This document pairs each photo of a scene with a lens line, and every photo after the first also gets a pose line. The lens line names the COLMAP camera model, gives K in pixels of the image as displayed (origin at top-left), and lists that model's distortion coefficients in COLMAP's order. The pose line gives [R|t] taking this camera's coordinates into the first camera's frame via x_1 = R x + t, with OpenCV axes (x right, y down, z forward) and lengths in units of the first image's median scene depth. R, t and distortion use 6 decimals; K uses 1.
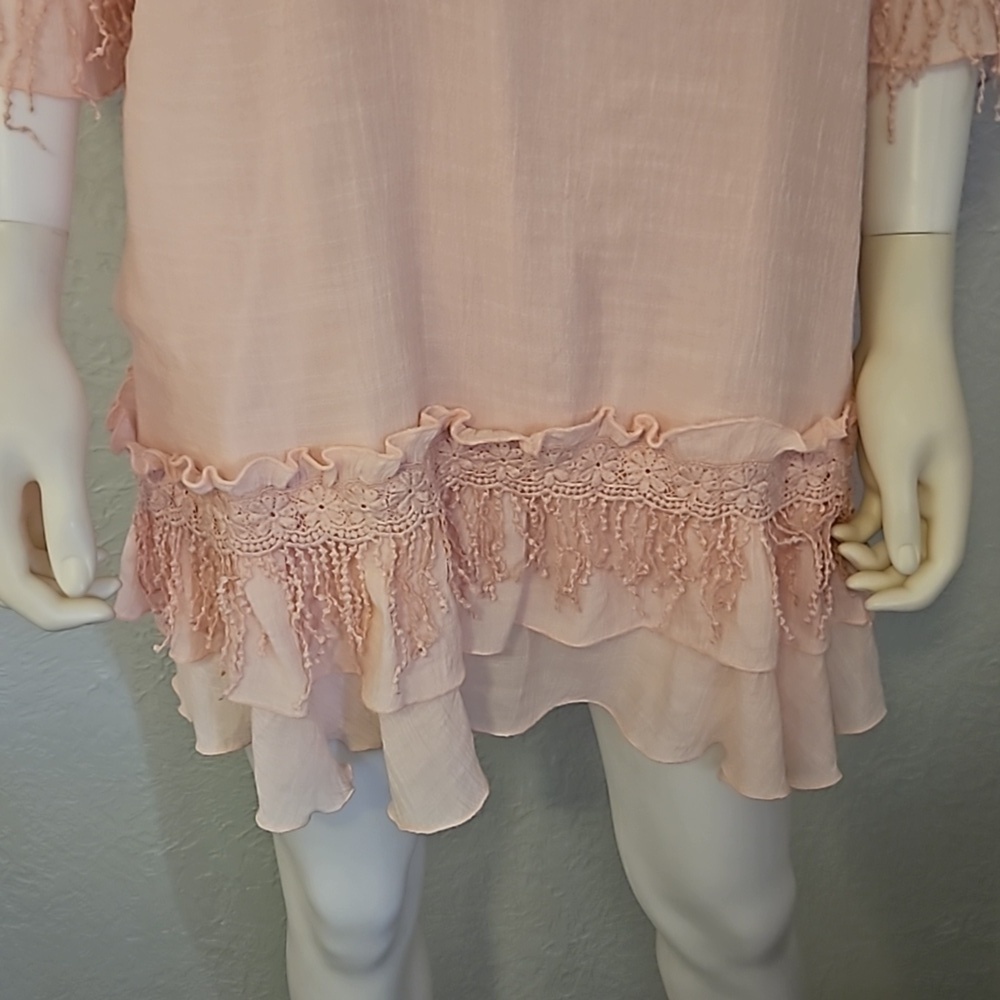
lens RADIAL K [[1426.5, 0, 480.9], [0, 1426.5, 499.5], [0, 0, 1]] dist [0.094337, -0.128522]
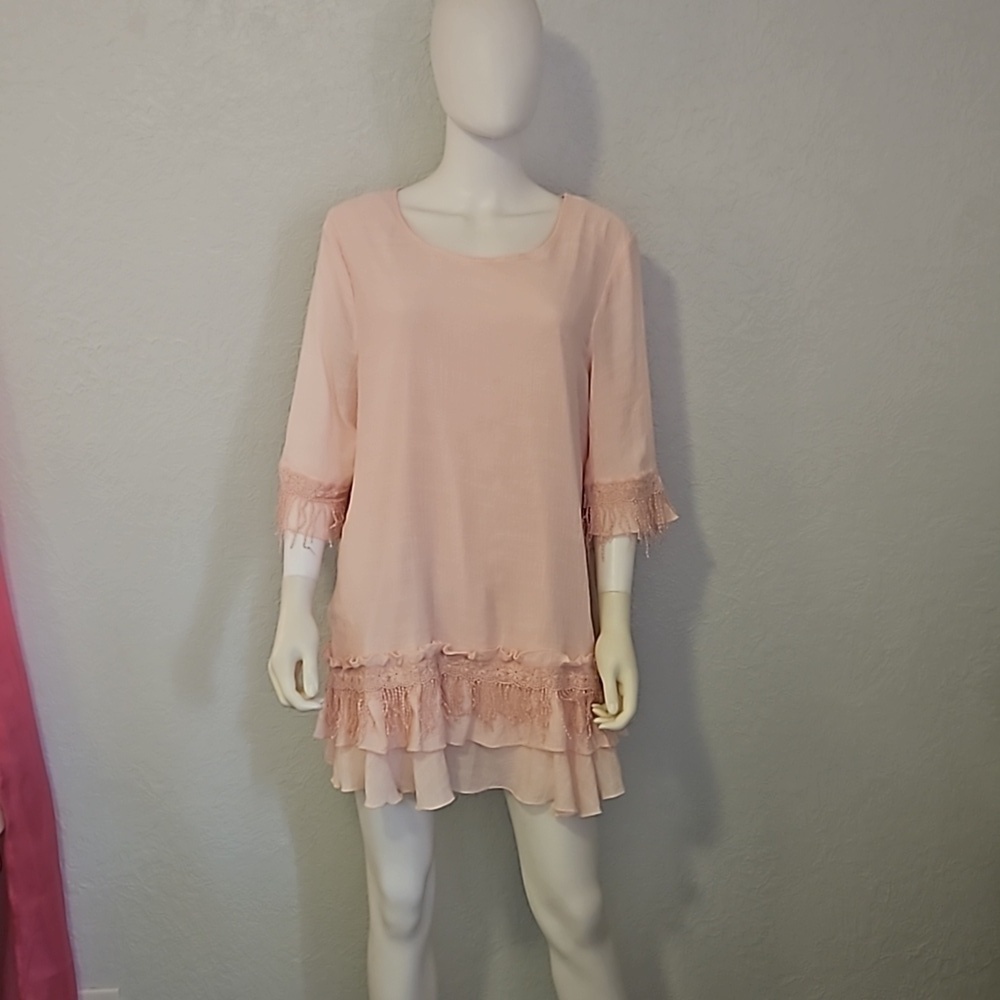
lens RADIAL K [[1426.5, 0, 480.9], [0, 1426.5, 499.5], [0, 0, 1]] dist [0.094337, -0.128522]
pose [[0.997363, 0.012777, -0.071440, 0.244635], [-0.038866, 0.925359, -0.377095, 0.718247], [0.061289, 0.378877, 0.923415, -1.678183]]
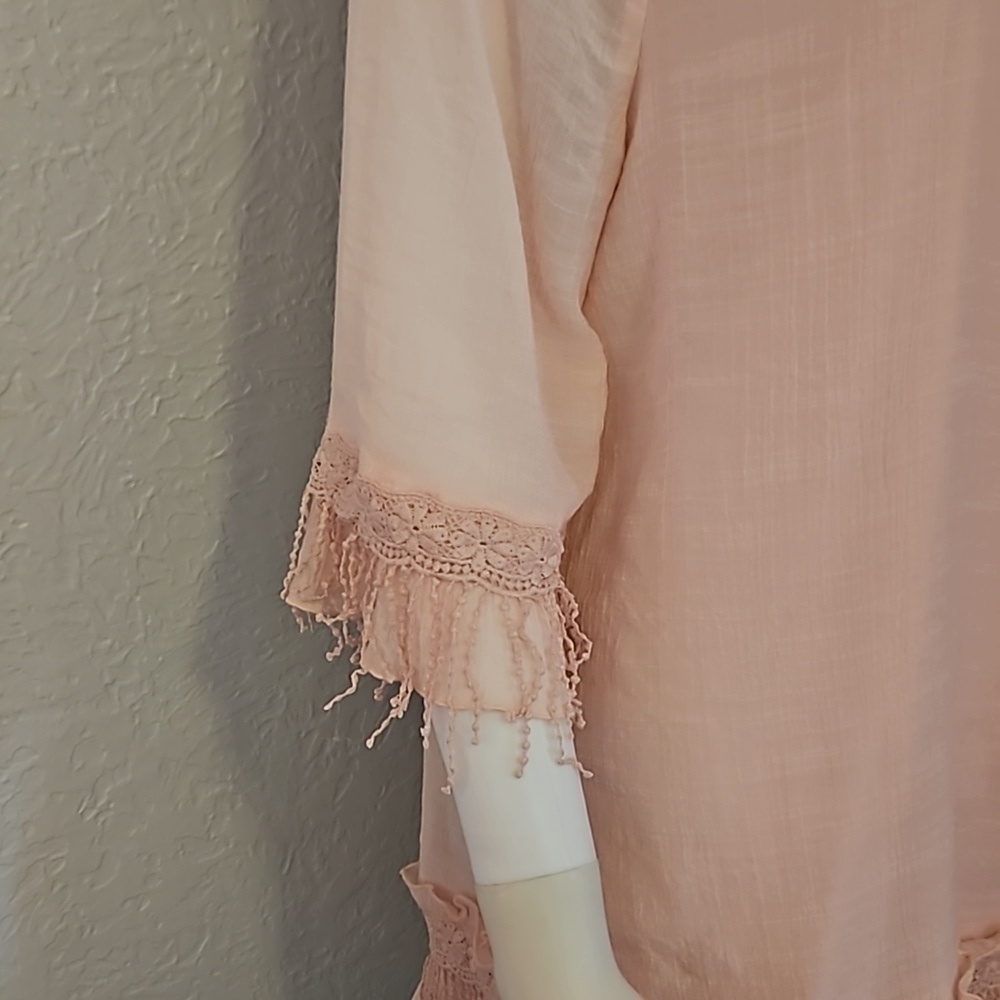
lens RADIAL K [[1426.5, 0, 480.9], [0, 1426.5, 499.5], [0, 0, 1]] dist [0.094337, -0.128522]
pose [[0.870258, -0.145177, 0.470717, -0.693428], [0.251346, 0.952698, -0.170858, -0.247079], [-0.423646, 0.267003, 0.865582, 0.187007]]
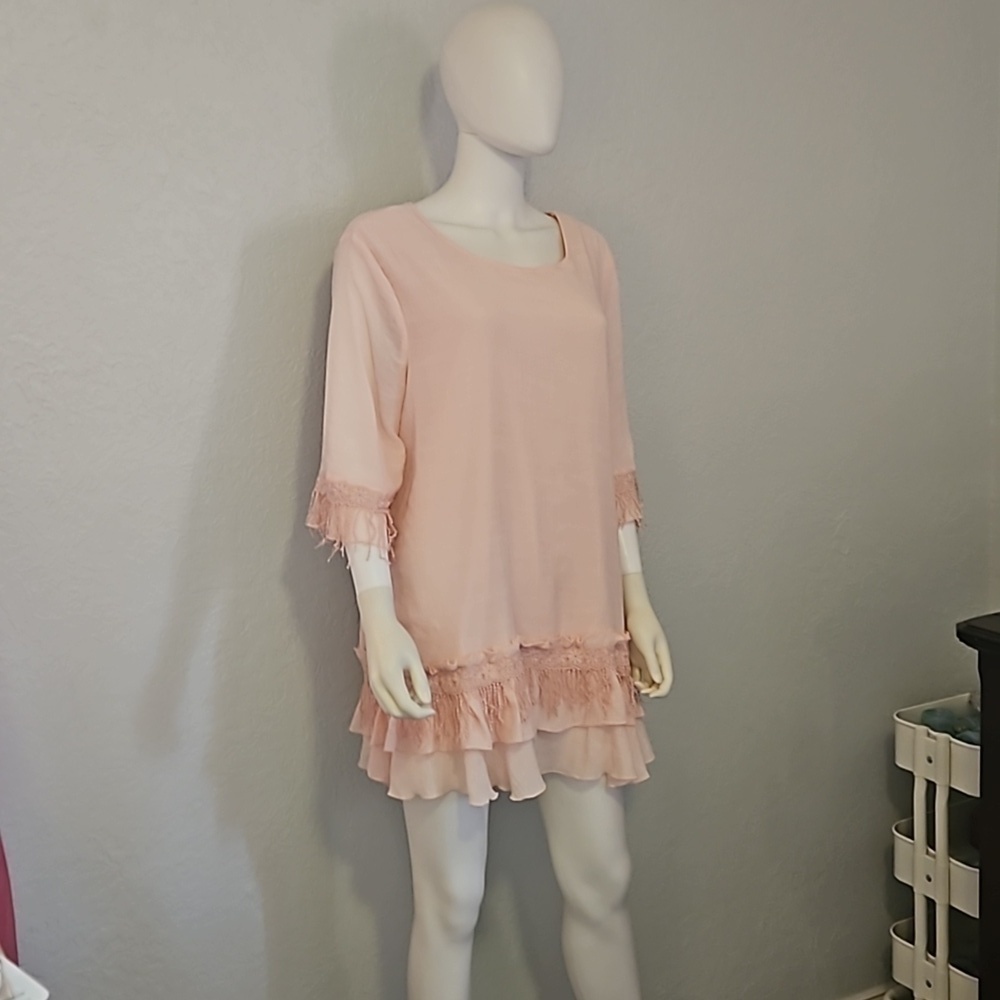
lens RADIAL K [[1426.5, 0, 480.9], [0, 1426.5, 499.5], [0, 0, 1]] dist [0.094337, -0.128522]
pose [[0.910902, -0.065366, 0.407413, -1.237386], [0.228186, 0.902453, -0.365390, 0.719465], [-0.343786, 0.425800, 0.836962, -1.521614]]
